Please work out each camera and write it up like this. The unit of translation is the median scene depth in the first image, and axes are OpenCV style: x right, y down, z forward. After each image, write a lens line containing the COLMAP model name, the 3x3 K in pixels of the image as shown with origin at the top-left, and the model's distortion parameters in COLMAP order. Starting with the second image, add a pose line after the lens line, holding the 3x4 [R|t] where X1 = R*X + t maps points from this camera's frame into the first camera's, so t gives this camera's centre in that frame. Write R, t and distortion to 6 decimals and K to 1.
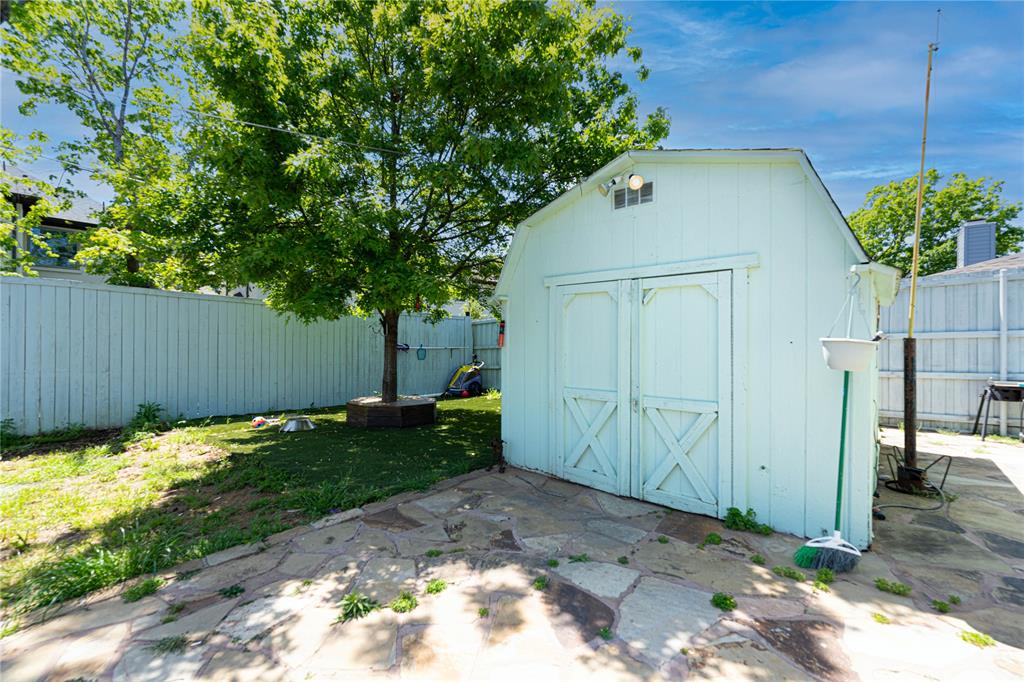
lens RADIAL K [[429.4, 0, 514.5], [0, 429.4, 338.2], [0, 0, 1]] dist [-0.001704, -0.000169]
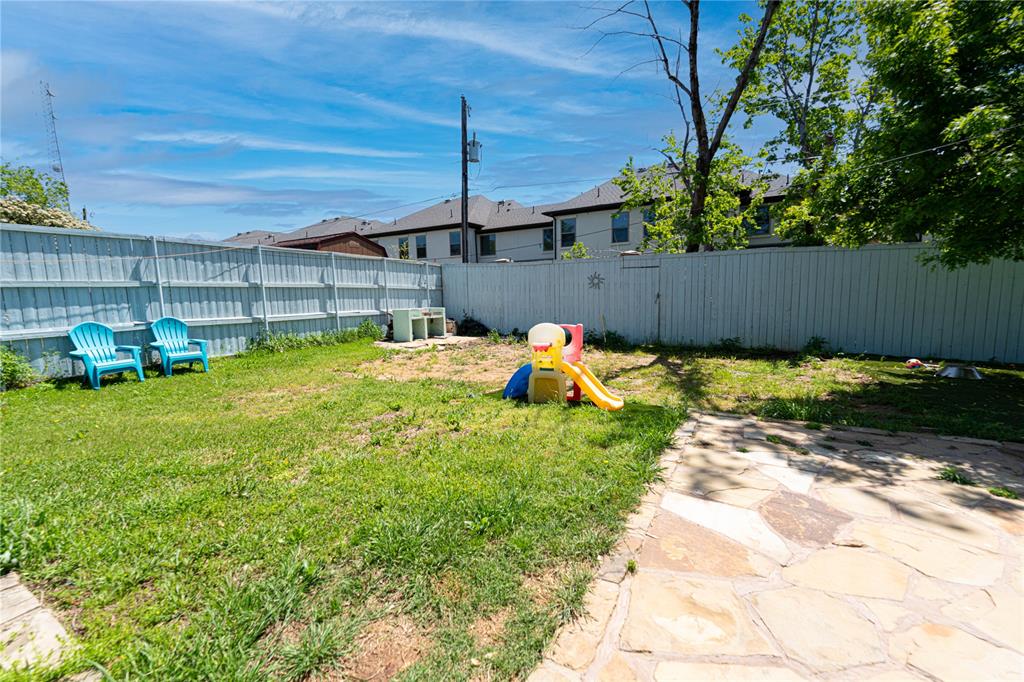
lens RADIAL K [[407.1, 0, 520.2], [0, 407.1, 342.2], [0, 0, 1]] dist [-0.001810, -0.000765]
pose [[0.238320, 0.108658, -0.965089, 0.223404], [0.030489, 0.992395, 0.119261, -0.009677], [0.970708, -0.057847, 0.233195, -0.285548]]
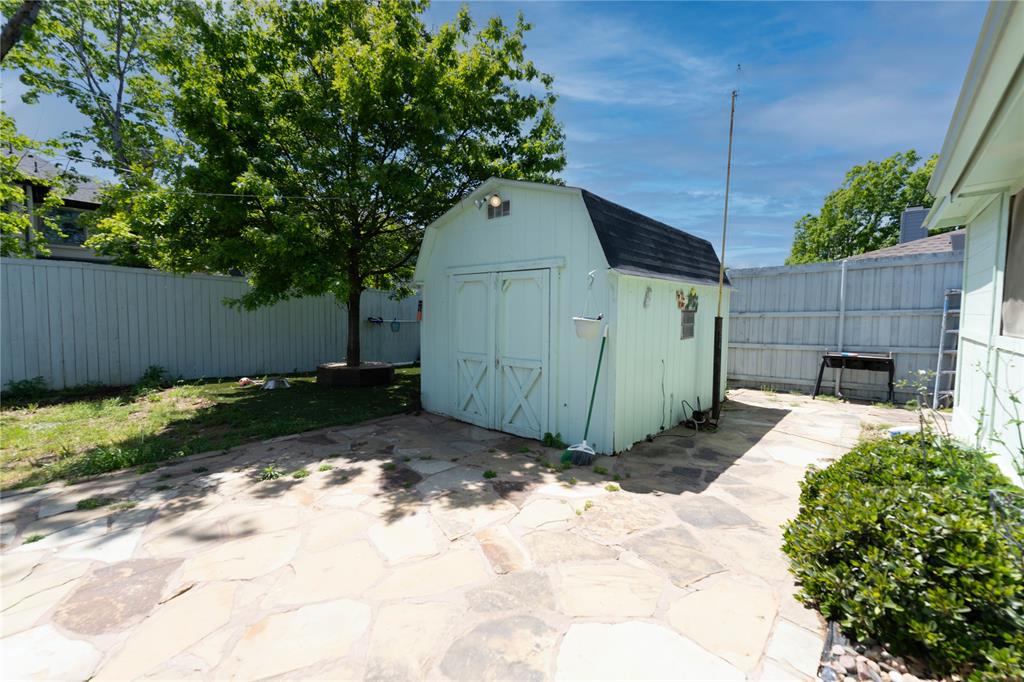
lens RADIAL K [[411.8, 0, 502.9], [0, 411.8, 339.1], [0, 0, 1]] dist [-0.001250, -0.000175]
pose [[0.999959, 0.007881, -0.004487, 0.227864], [-0.007574, 0.997867, 0.064840, -0.008130], [0.004989, -0.064804, 0.997886, -0.241356]]
